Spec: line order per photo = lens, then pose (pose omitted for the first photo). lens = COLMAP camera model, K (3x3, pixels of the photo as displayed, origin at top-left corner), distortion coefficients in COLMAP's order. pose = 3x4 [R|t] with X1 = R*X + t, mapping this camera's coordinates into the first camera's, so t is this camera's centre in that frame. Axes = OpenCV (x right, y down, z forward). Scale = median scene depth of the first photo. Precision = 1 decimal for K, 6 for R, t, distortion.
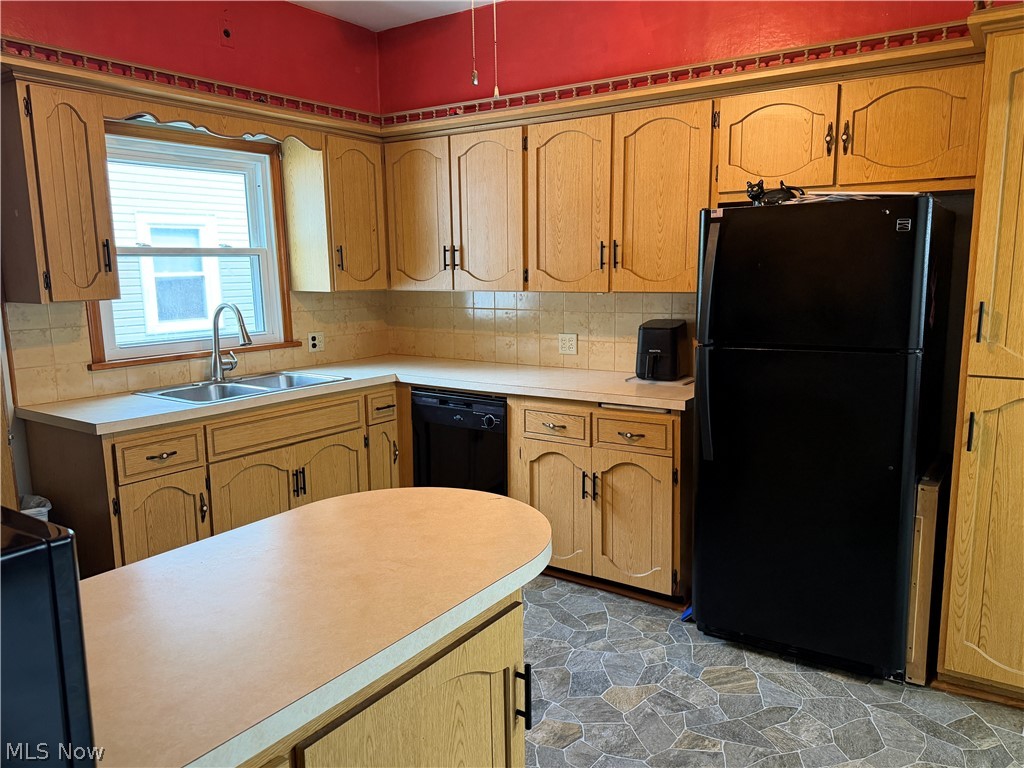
lens RADIAL K [[760.0, 0, 512.0], [0, 760.0, 384.0], [0, 0, 1]] dist [0.219021, -0.360552]
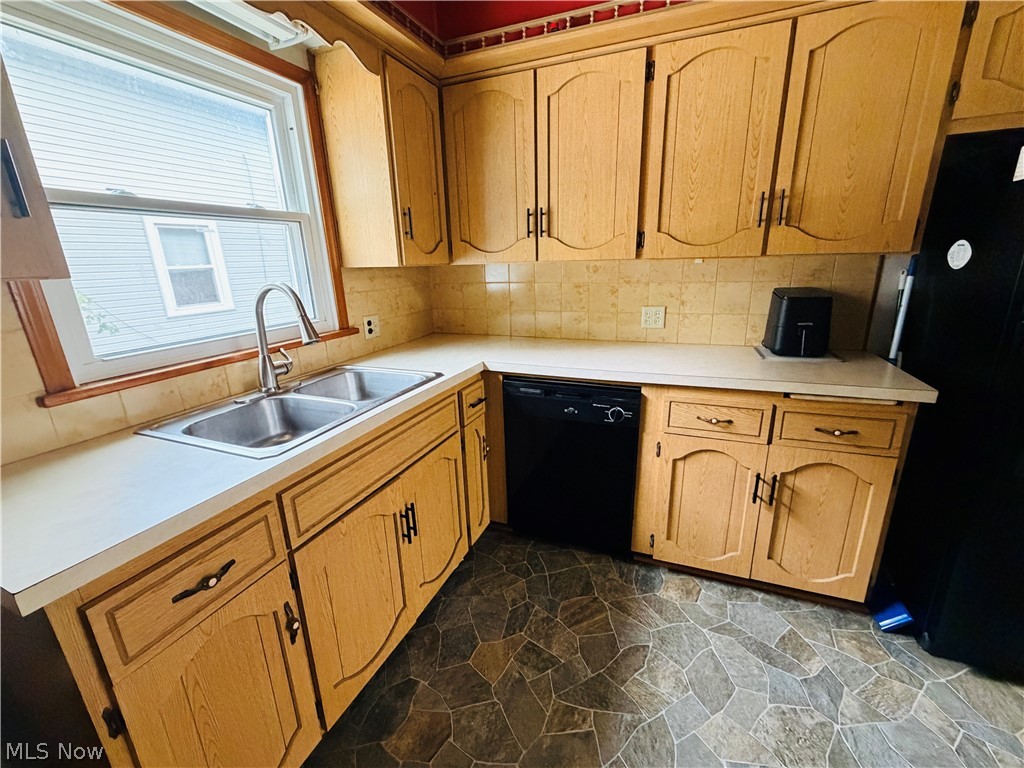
lens RADIAL K [[431.8, 0, 512.0], [0, 431.8, 384.0], [0, 0, 1]] dist [0.011882, -0.000274]
pose [[0.975012, -0.074327, 0.209351, -0.242264], [0.048440, 0.990824, 0.126180, -0.051883], [-0.216809, -0.112886, 0.969665, 0.556941]]
